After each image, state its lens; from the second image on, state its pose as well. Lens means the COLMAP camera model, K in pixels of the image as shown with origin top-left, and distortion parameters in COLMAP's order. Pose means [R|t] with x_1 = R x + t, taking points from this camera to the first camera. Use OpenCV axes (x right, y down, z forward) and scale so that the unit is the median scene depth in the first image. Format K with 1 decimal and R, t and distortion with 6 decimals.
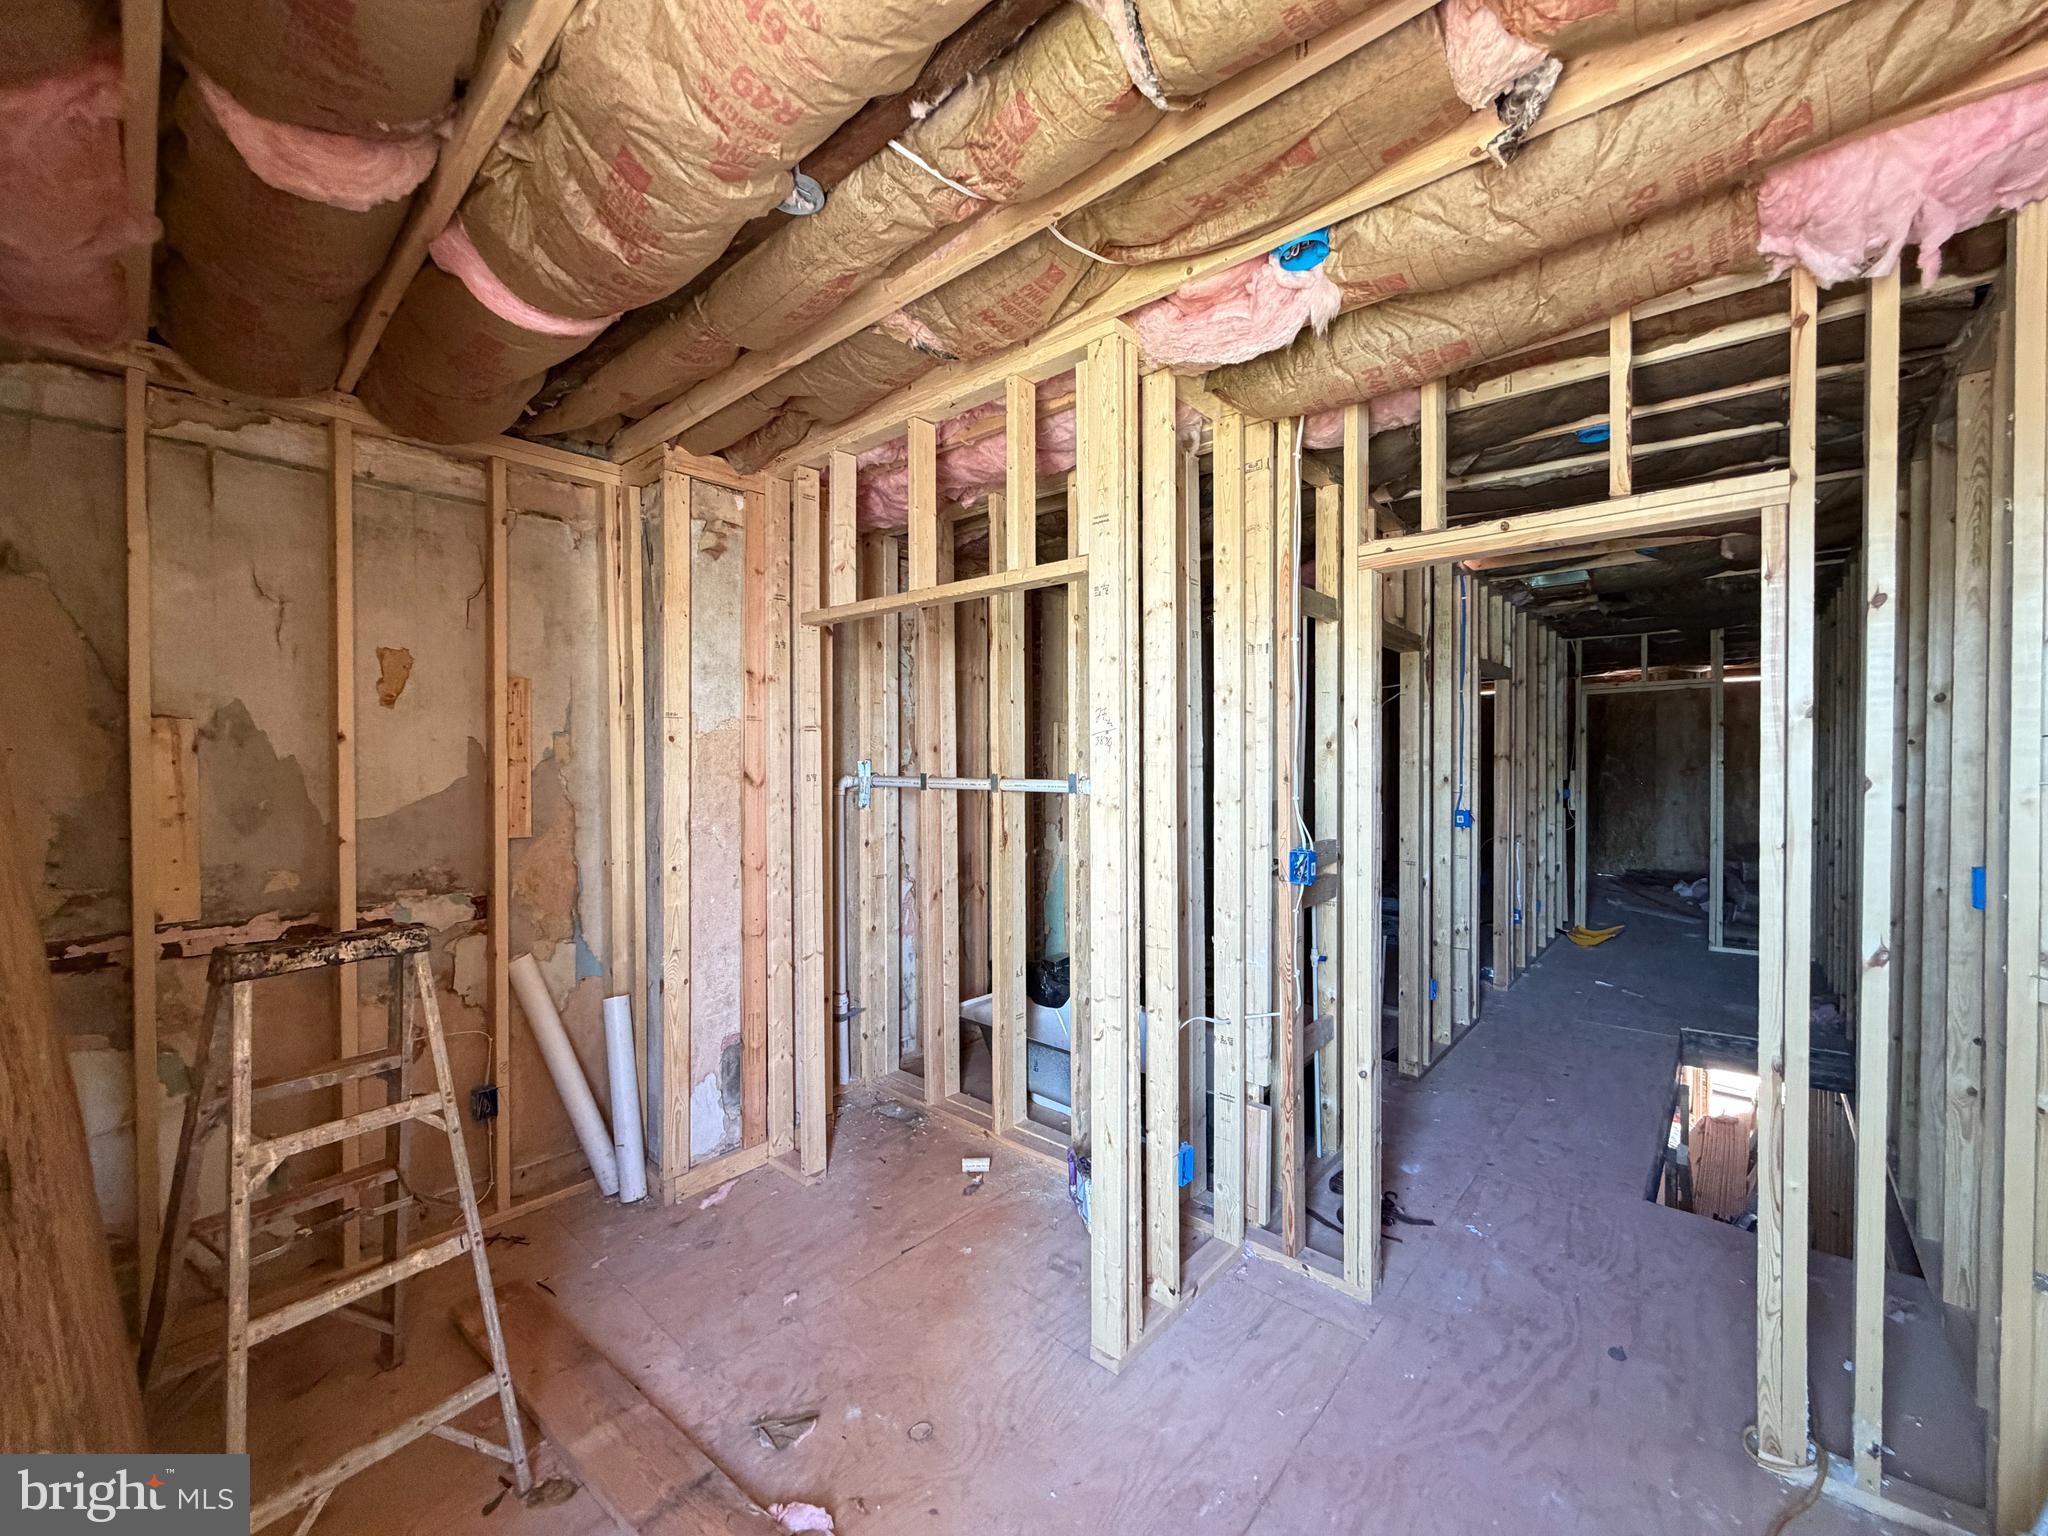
lens RADIAL K [[815.0, 0, 1018.9], [0, 815.0, 770.2], [0, 0, 1]] dist [-0.000005, -0.000192]
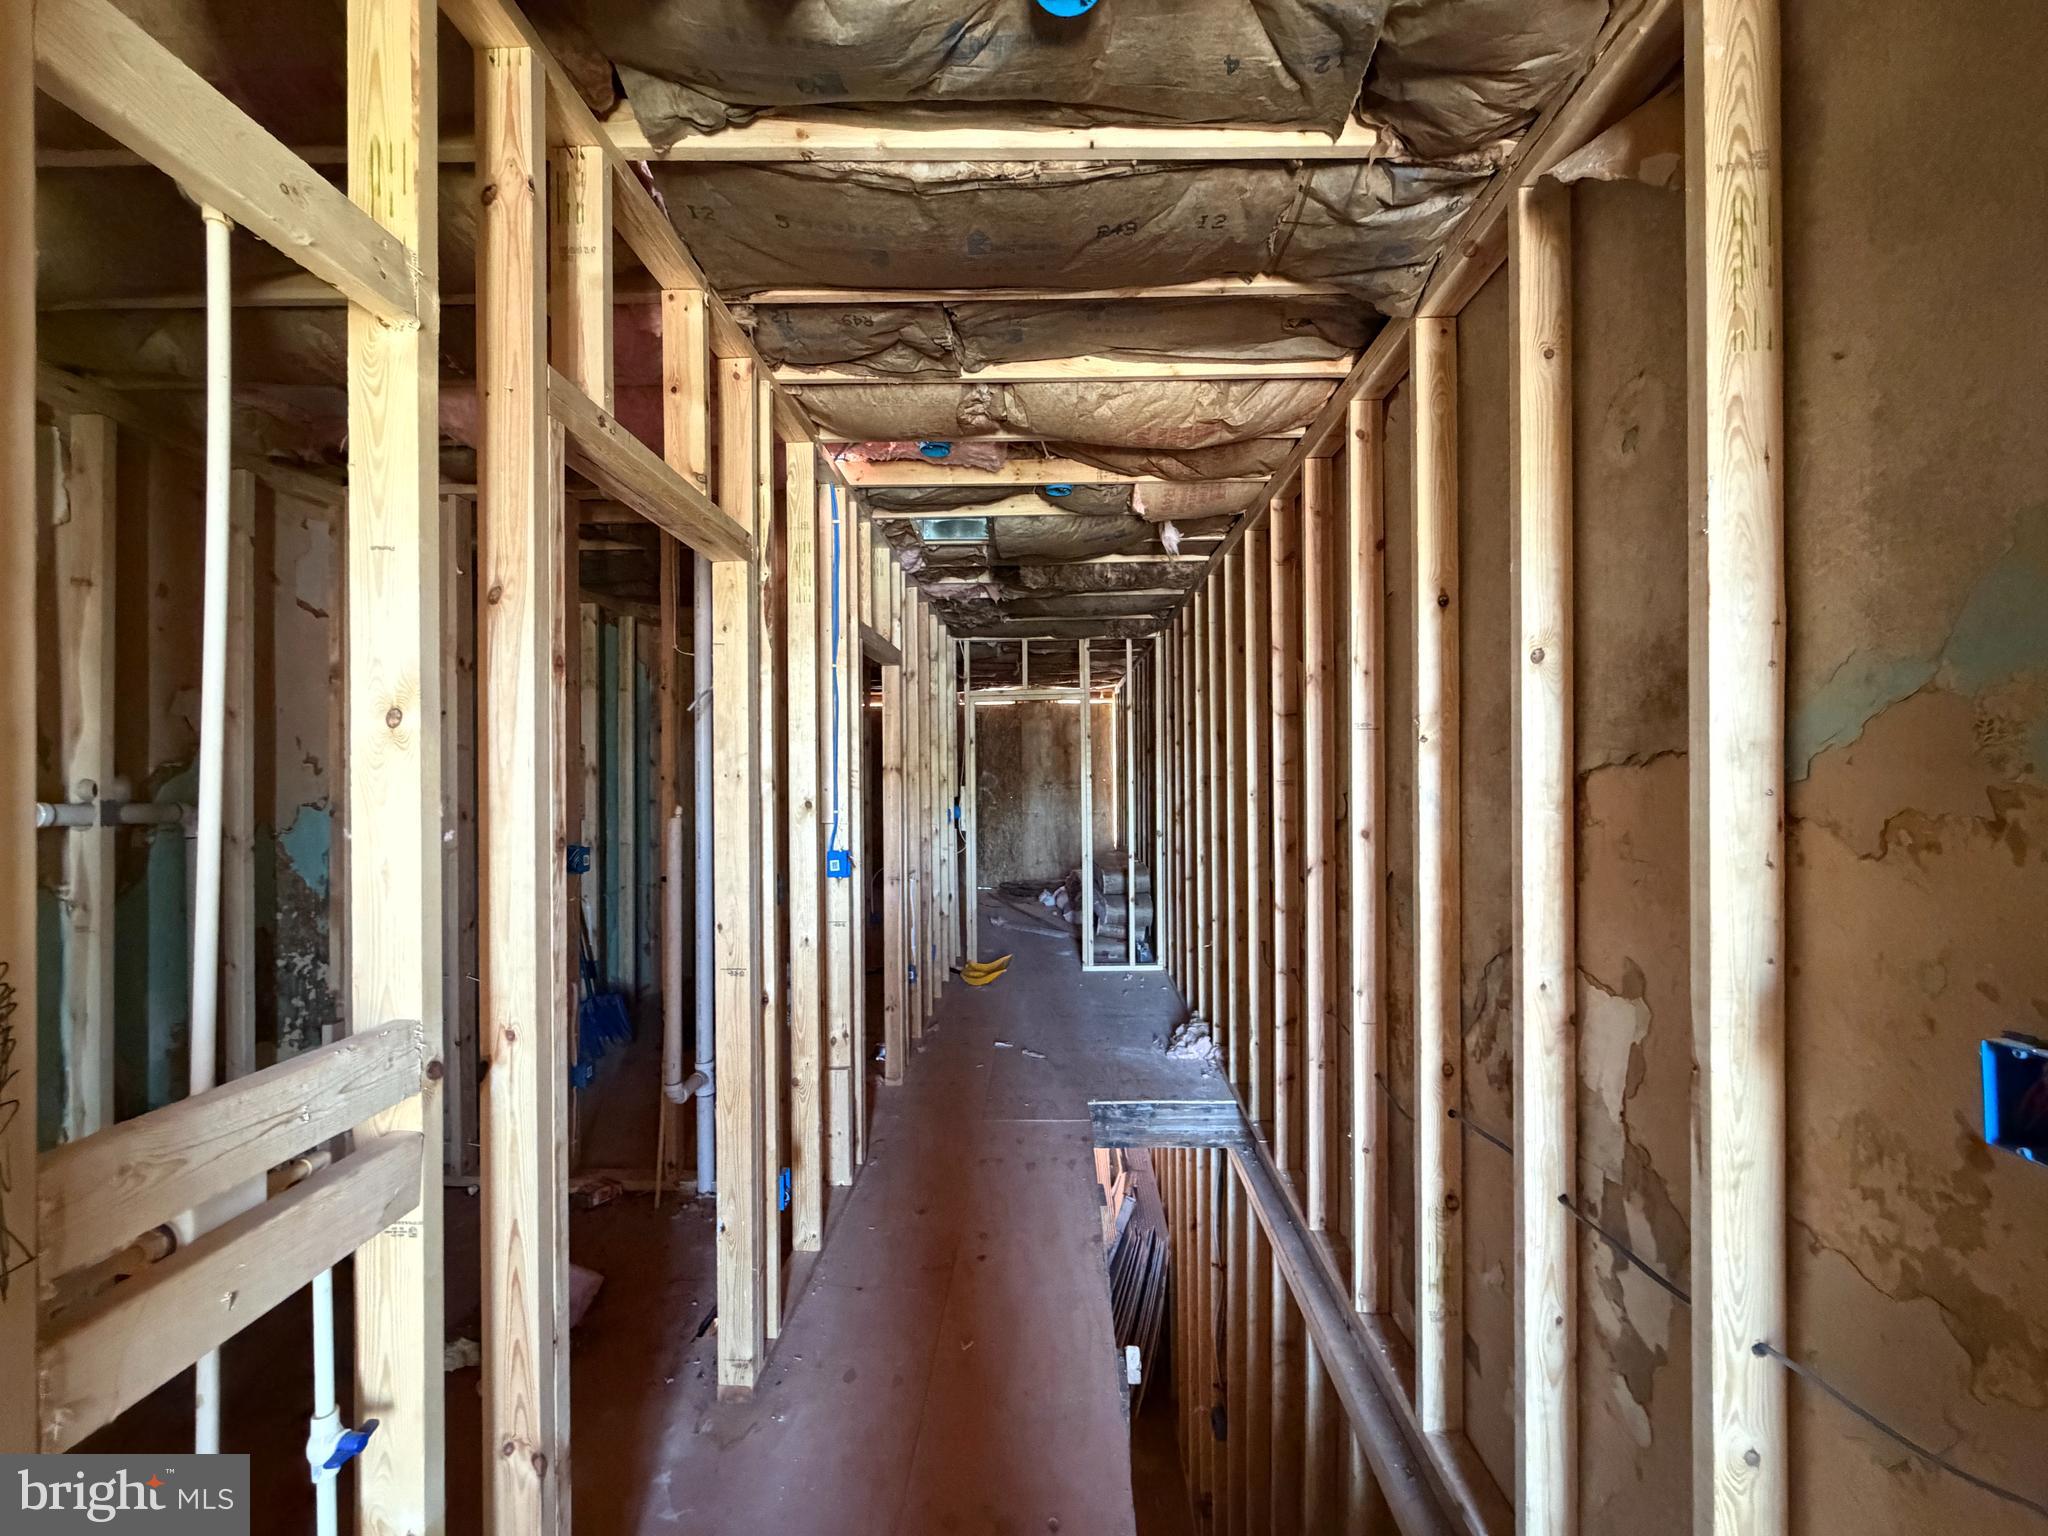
lens RADIAL K [[815.0, 0, 1018.9], [0, 815.0, 770.2], [0, 0, 1]] dist [-0.000005, -0.000192]
pose [[0.774661, -0.000601, 0.632376, 0.211974], [0.014367, 0.999758, -0.016649, -0.001286], [-0.632213, 0.021983, 0.774482, 0.350396]]
